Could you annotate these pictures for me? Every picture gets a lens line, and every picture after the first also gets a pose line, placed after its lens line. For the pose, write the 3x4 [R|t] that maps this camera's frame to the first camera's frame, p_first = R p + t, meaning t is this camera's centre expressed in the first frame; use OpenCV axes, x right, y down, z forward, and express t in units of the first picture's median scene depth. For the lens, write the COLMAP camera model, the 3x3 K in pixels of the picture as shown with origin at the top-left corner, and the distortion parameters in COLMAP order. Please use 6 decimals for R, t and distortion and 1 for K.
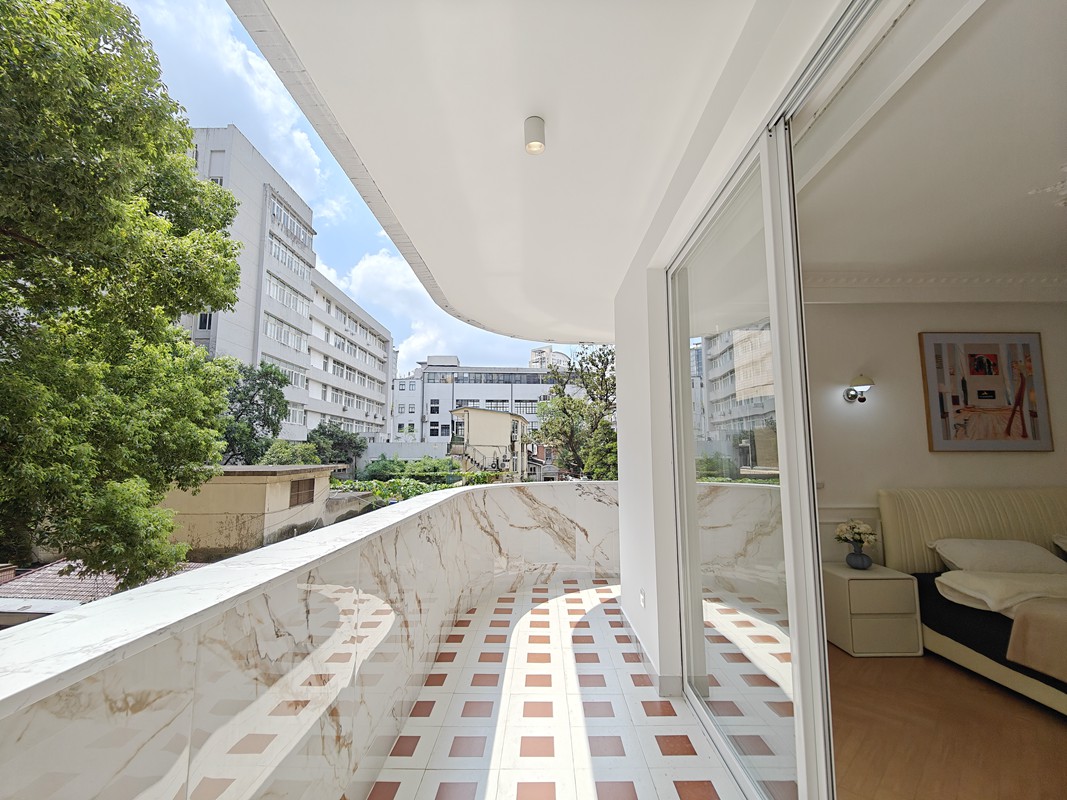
lens RADIAL K [[467.7, 0, 536.1], [0, 467.7, 400.2], [0, 0, 1]] dist [0.009316, -0.006297]
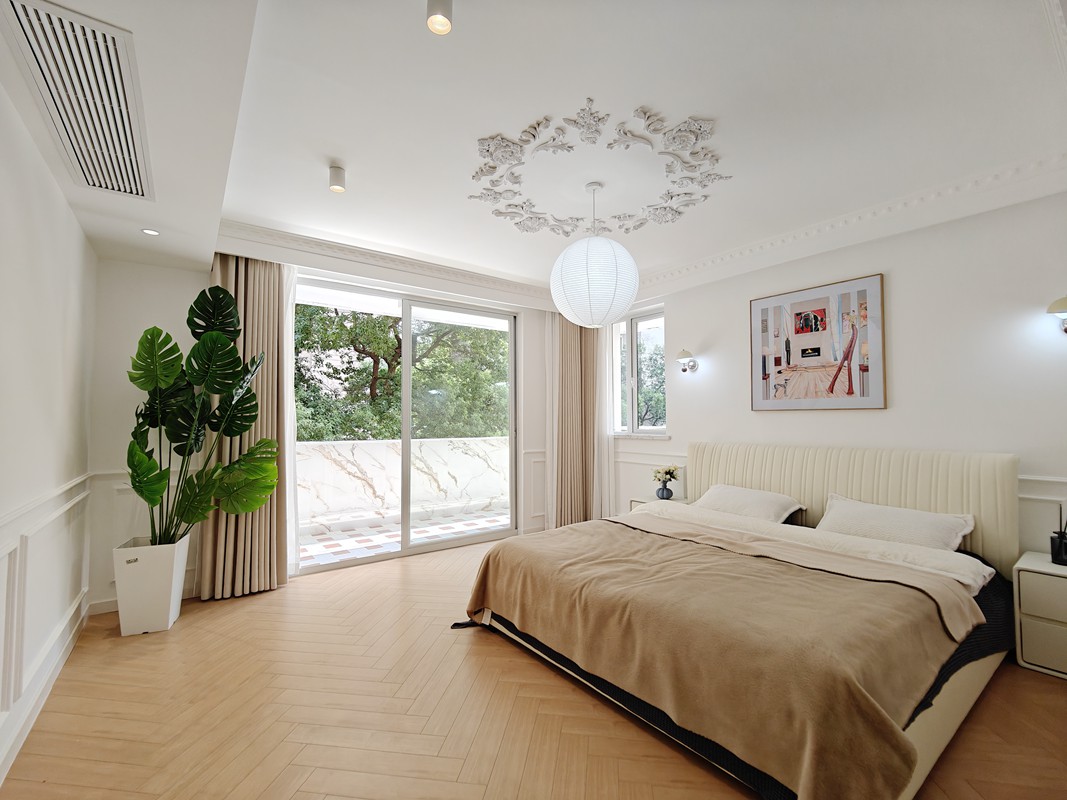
lens RADIAL K [[467.7, 0, 536.1], [0, 467.7, 400.2], [0, 0, 1]] dist [0.009316, -0.006297]
pose [[0.612499, -0.033127, -0.789777, 1.385270], [0.093205, 0.995178, 0.030542, 0.003997], [0.784957, -0.092318, 0.612633, -0.063621]]
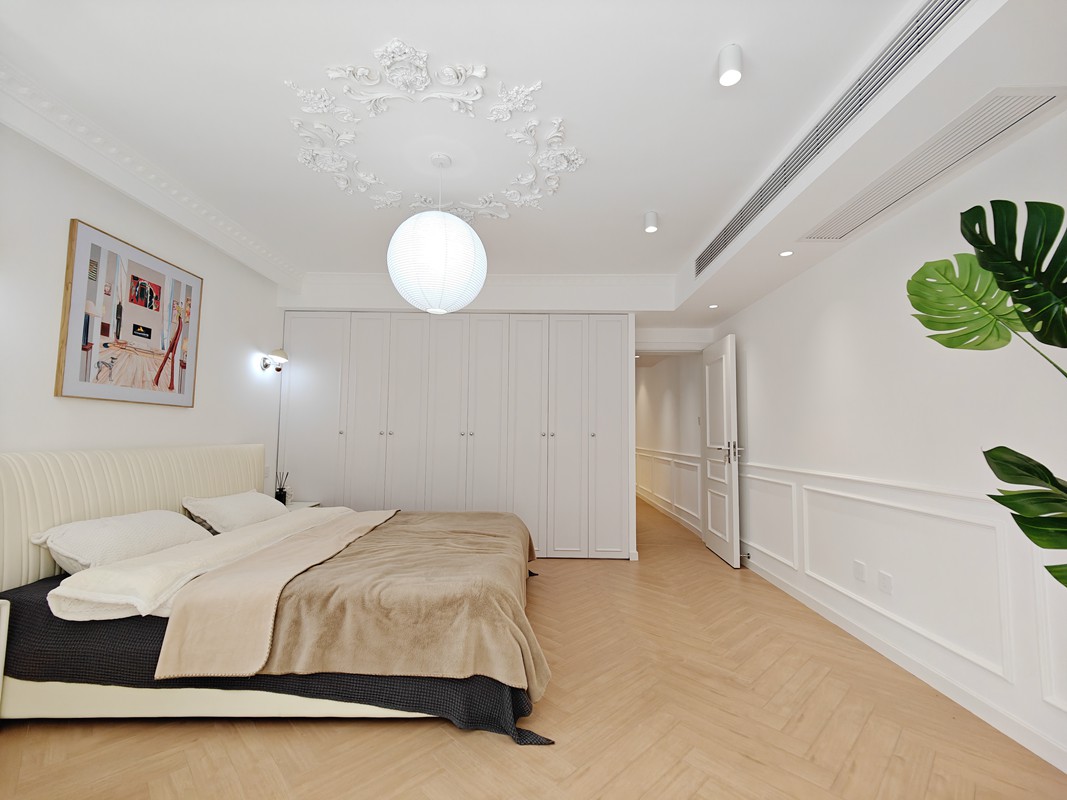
lens RADIAL K [[467.7, 0, 536.1], [0, 467.7, 400.2], [0, 0, 1]] dist [0.009316, -0.006297]
pose [[-0.001280, 0.076948, 0.997034, 0.178594], [-0.127069, 0.988940, -0.076487, 0.079086], [-0.991893, -0.126791, 0.008512, 0.319813]]
